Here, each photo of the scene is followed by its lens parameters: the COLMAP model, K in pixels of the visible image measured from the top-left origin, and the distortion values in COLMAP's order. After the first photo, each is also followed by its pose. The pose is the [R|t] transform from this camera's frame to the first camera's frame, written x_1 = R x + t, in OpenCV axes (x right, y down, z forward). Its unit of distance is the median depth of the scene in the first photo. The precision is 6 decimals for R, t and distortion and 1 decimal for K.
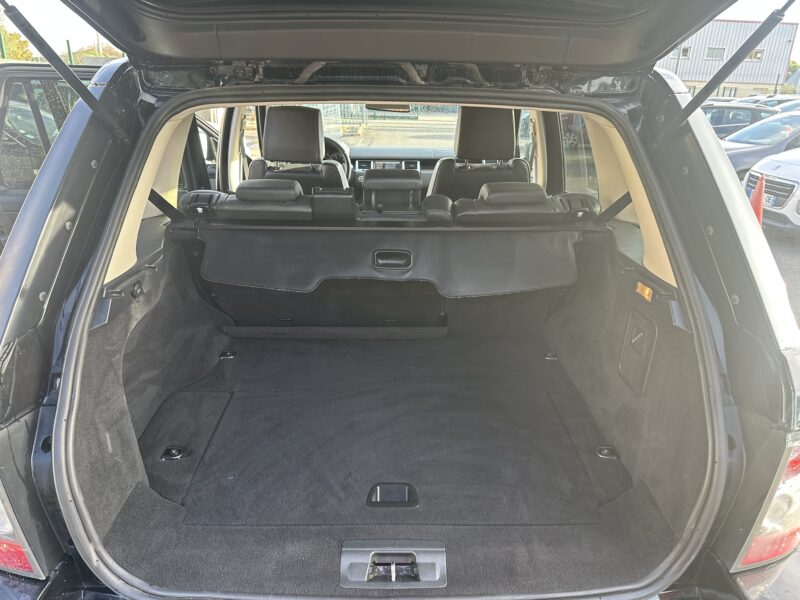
lens RADIAL K [[567.5, 0, 400.0], [0, 567.5, 300.0], [0, 0, 1]] dist [-0.005547, -0.004713]
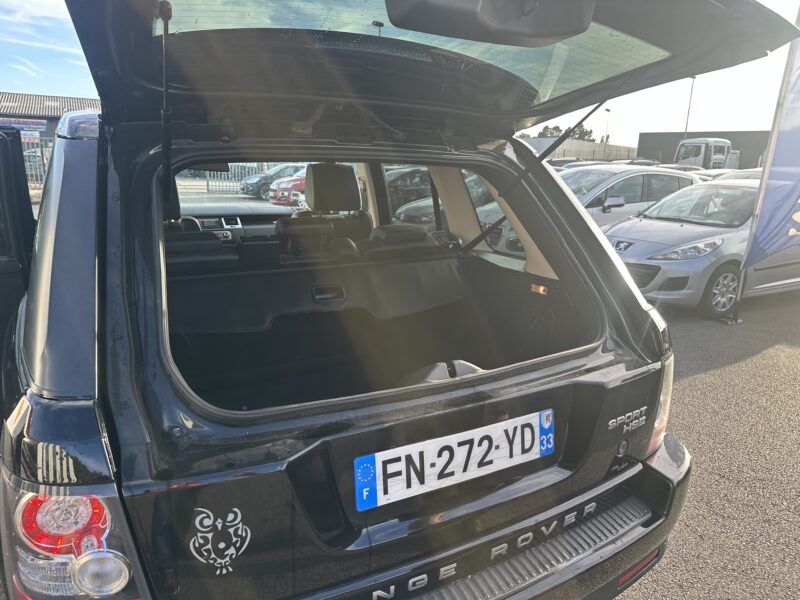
lens RADIAL K [[564.3, 0, 419.6], [0, 564.3, 298.3], [0, 0, 1]] dist [0.057284, -0.001266]
pose [[0.874854, -0.107183, 0.472380, -0.185248], [0.156323, 0.985505, -0.065899, 0.019627], [-0.458470, 0.131496, 0.878928, -0.038347]]
